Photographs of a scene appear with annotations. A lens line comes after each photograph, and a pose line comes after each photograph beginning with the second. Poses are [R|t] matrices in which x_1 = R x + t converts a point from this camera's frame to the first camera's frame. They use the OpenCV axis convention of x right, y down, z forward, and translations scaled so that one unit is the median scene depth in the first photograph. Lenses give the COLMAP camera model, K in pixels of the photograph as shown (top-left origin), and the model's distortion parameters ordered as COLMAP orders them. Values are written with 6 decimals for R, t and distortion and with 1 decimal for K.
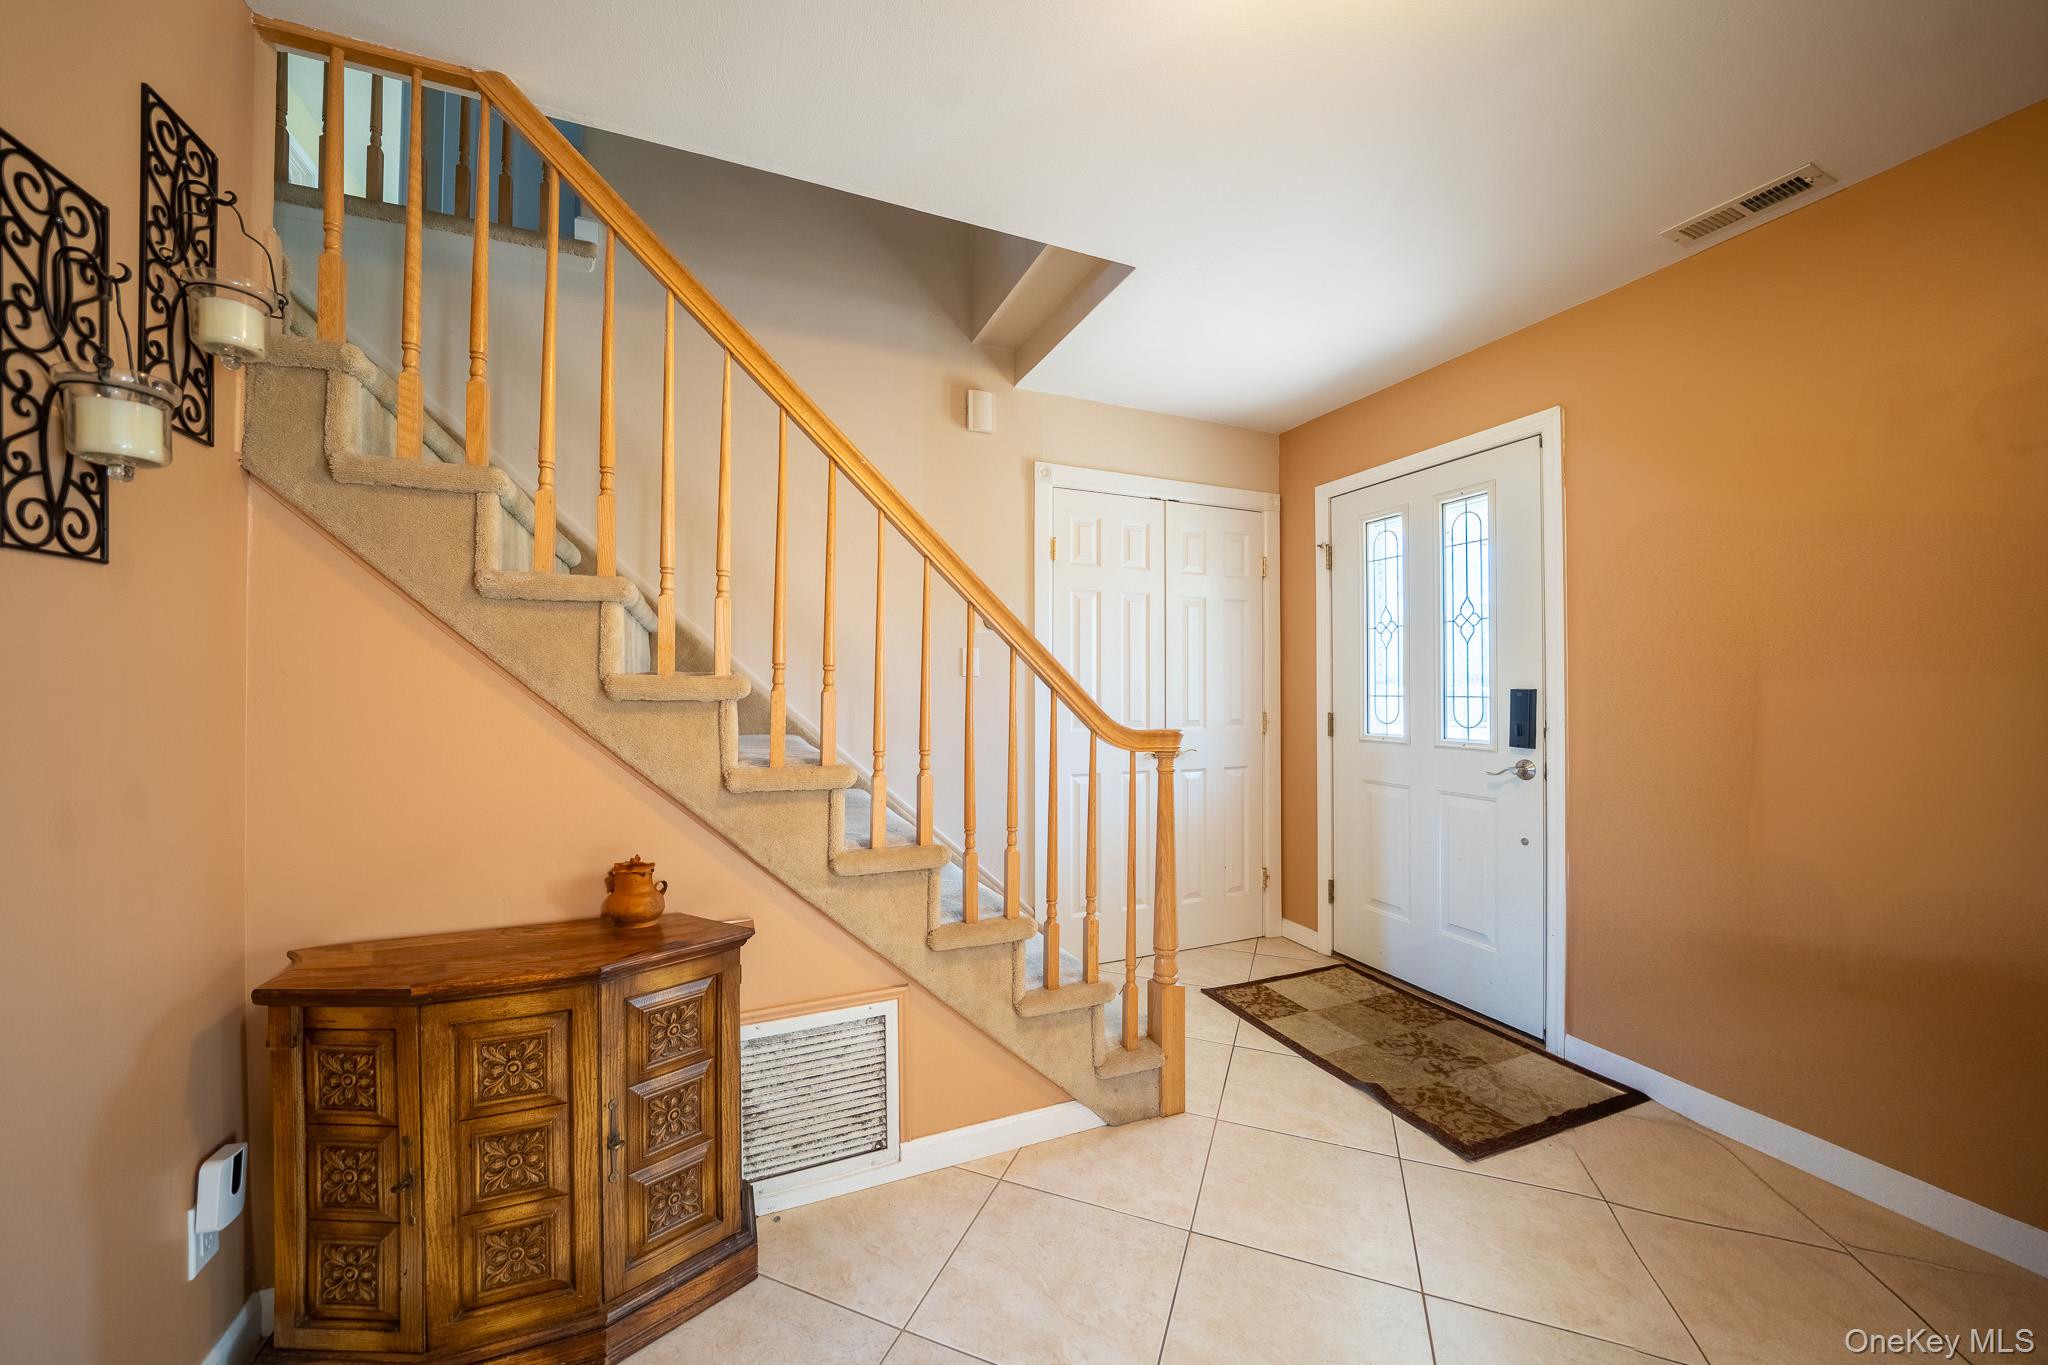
lens RADIAL K [[719.5, 0, 1004.9], [0, 719.5, 685.0], [0, 0, 1]] dist [-0.014889, -0.000133]
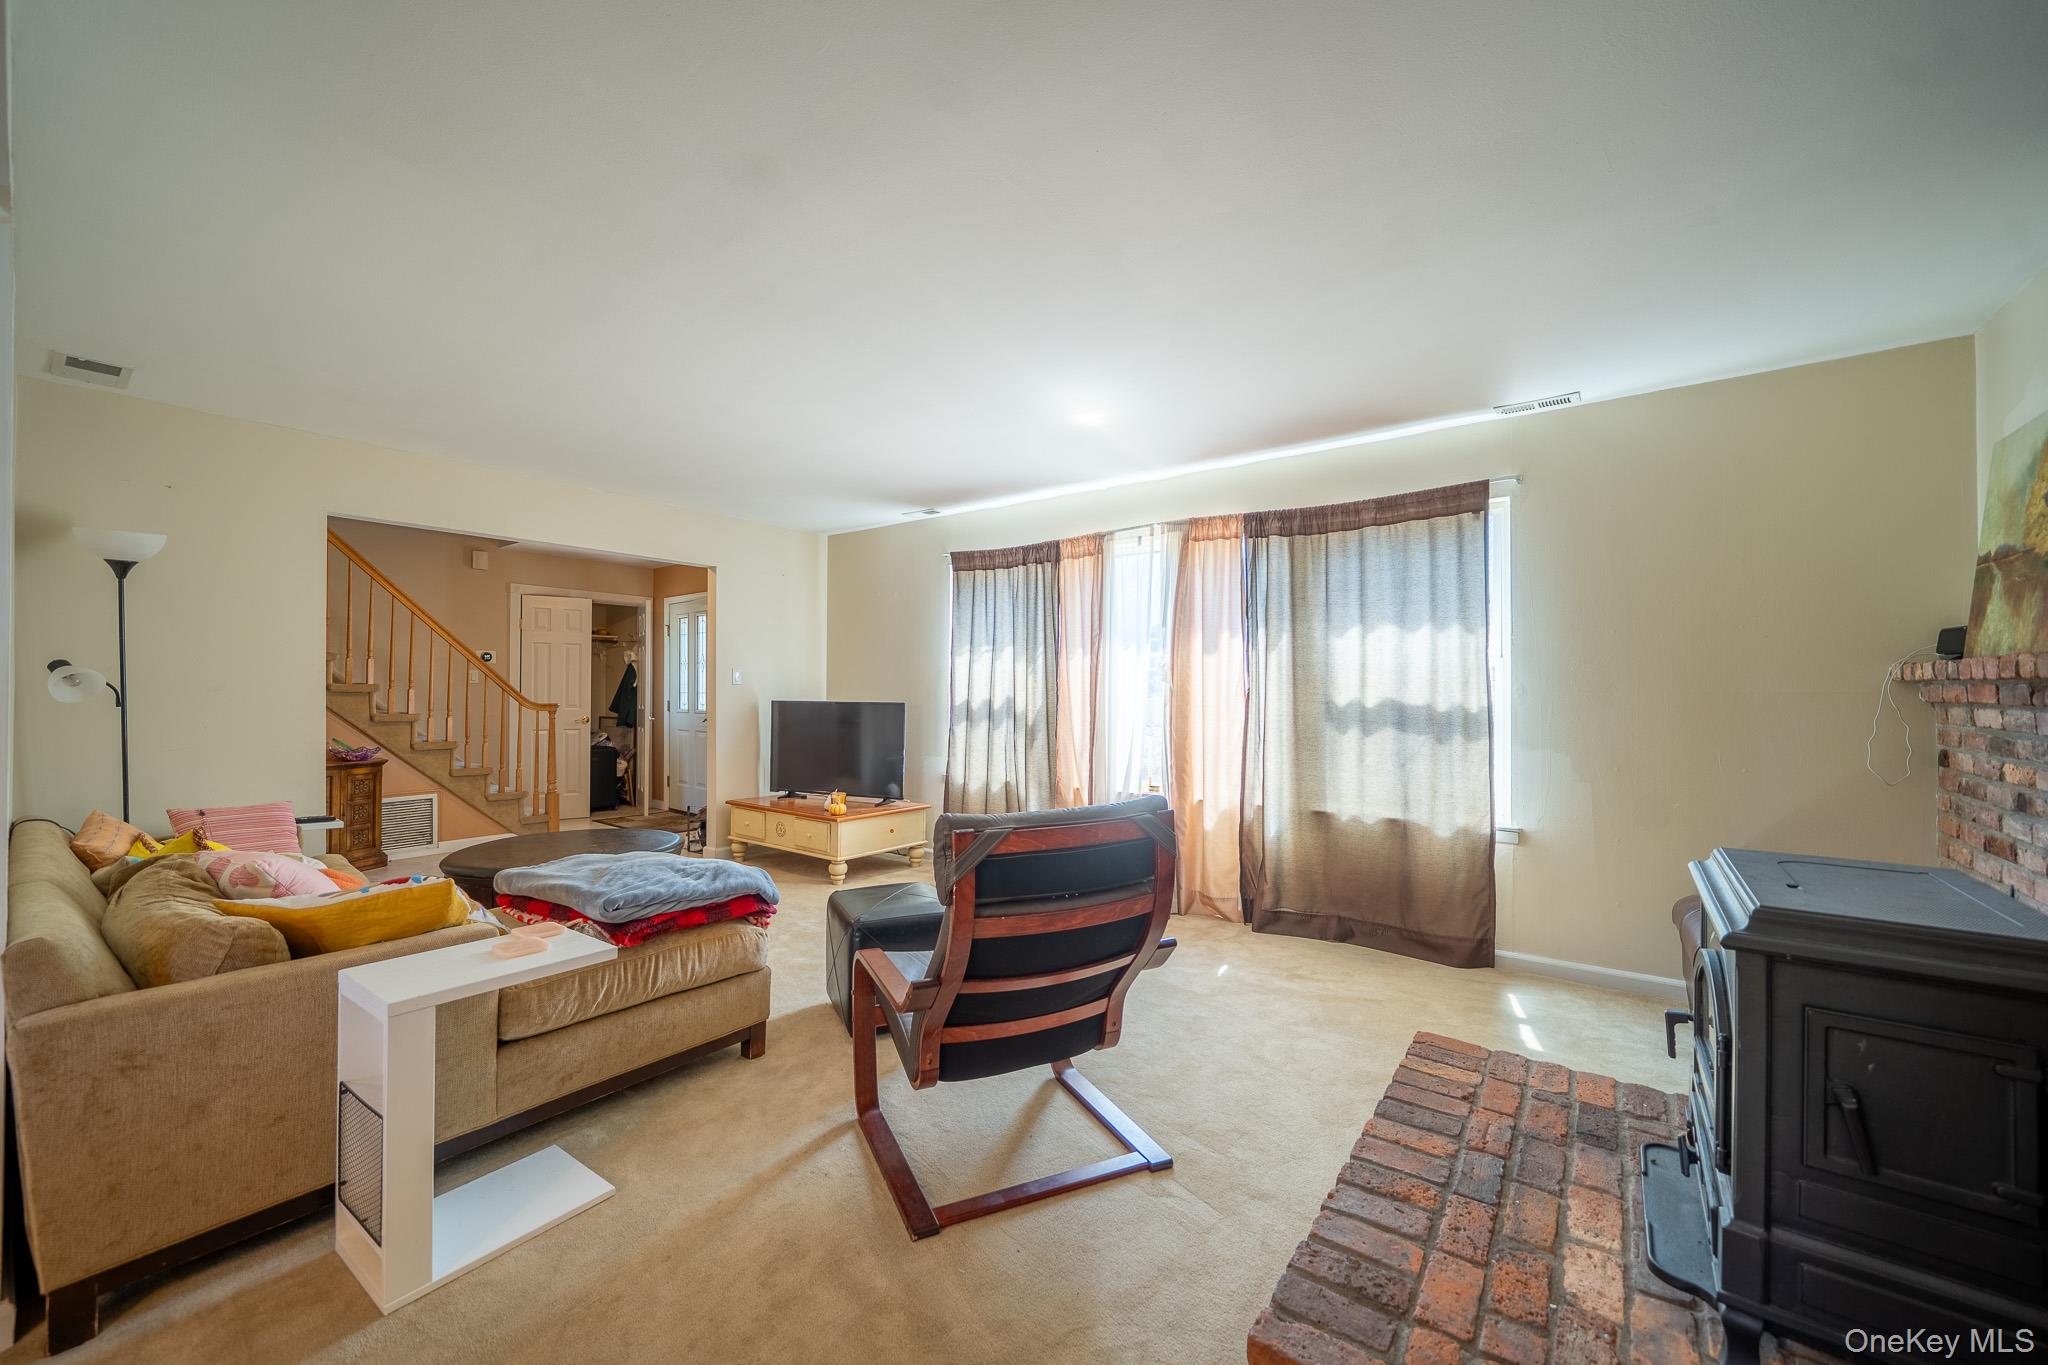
lens RADIAL K [[784.3, 0, 1010.7], [0, 784.3, 679.3], [0, 0, 1]] dist [-0.003463, -0.000079]
pose [[0.866952, 0.006503, 0.498350, 0.274137], [-0.001445, 0.999943, -0.010535, -0.001932], [-0.498390, 0.008413, 0.866912, -2.839921]]
